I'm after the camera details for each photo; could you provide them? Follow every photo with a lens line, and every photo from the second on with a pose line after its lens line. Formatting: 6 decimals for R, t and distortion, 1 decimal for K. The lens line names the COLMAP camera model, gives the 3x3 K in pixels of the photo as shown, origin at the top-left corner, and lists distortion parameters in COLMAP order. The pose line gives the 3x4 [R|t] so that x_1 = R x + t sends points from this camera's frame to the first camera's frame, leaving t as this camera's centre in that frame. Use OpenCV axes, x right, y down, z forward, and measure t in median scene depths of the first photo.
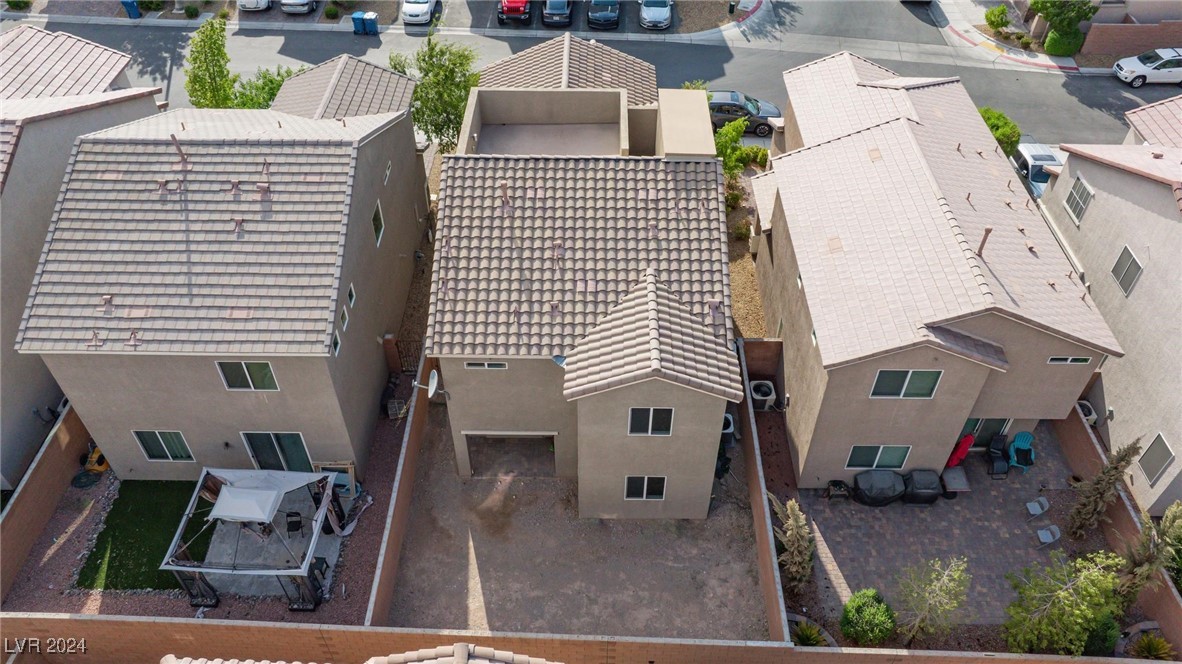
lens RADIAL K [[871.5, 0, 598.8], [0, 871.5, 333.1], [0, 0, 1]] dist [-0.001335, -0.003112]
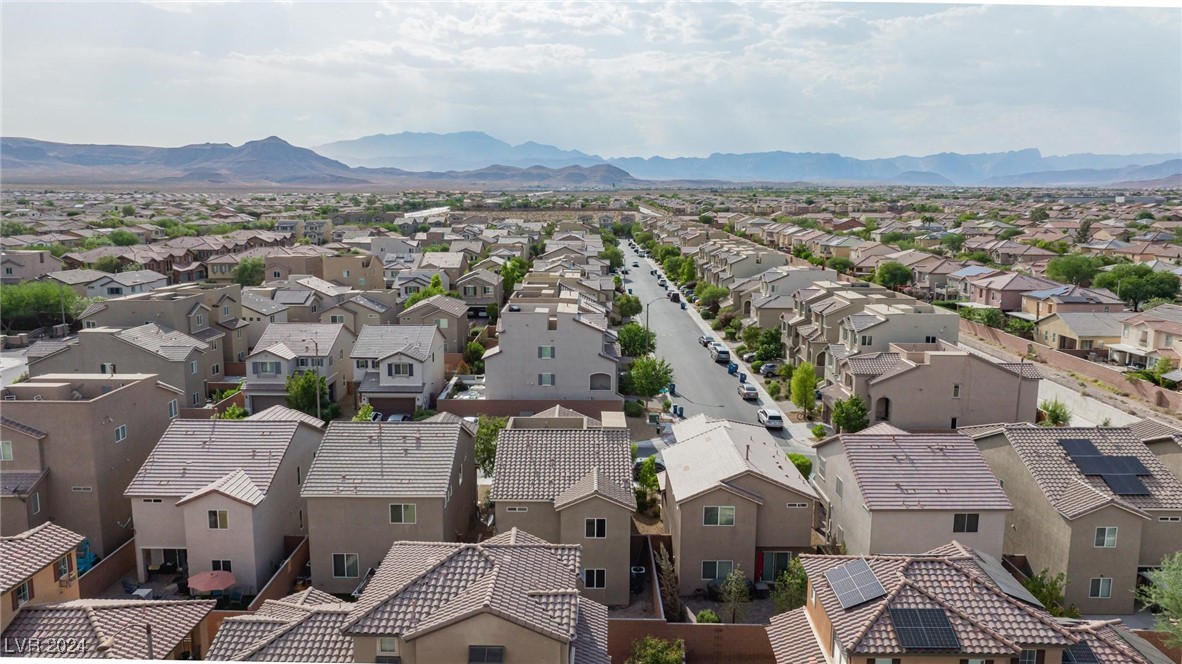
lens RADIAL K [[871.5, 0, 598.8], [0, 871.5, 333.1], [0, 0, 1]] dist [-0.001335, -0.003112]
pose [[0.999927, -0.004450, 0.011249, 0.043982], [0.010188, 0.811179, -0.584709, 0.903974], [-0.006523, 0.584781, 0.811165, -0.924629]]
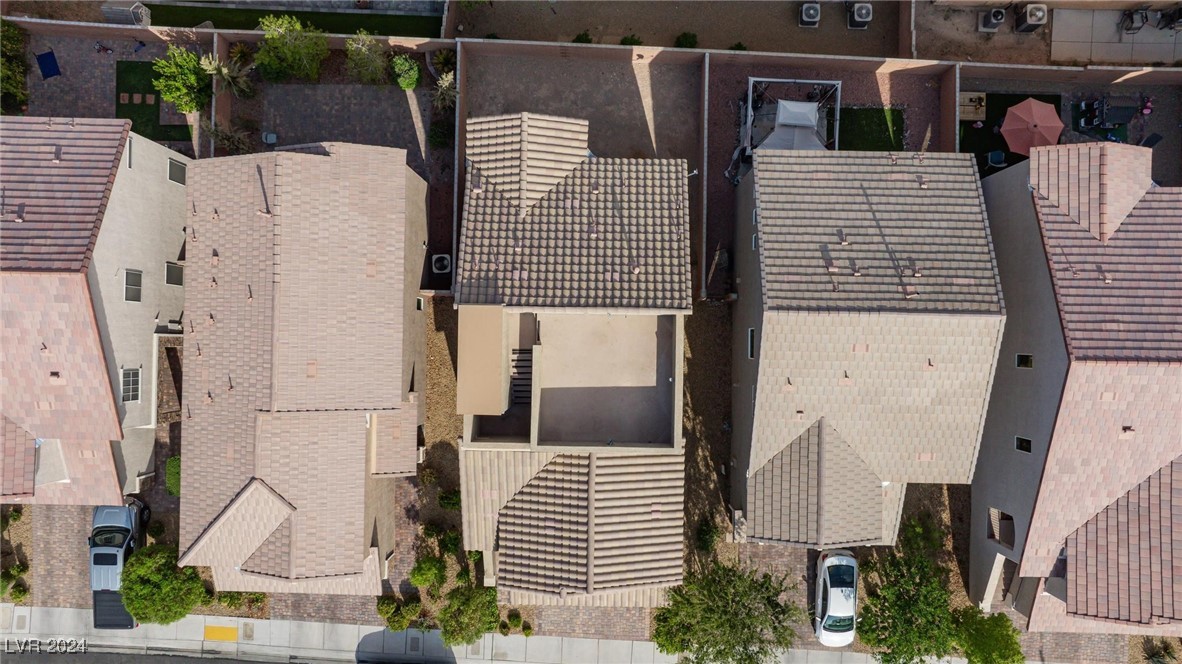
lens RADIAL K [[832.7, 0, 591.0], [0, 832.7, 332.0], [0, 0, 1]] dist [0.003202, 0.000521]
pose [[-0.999872, -0.015785, 0.002661, -0.049337], [0.012754, -0.685125, 0.728313, -1.100266], [-0.009673, 0.728254, 0.685239, 0.267260]]
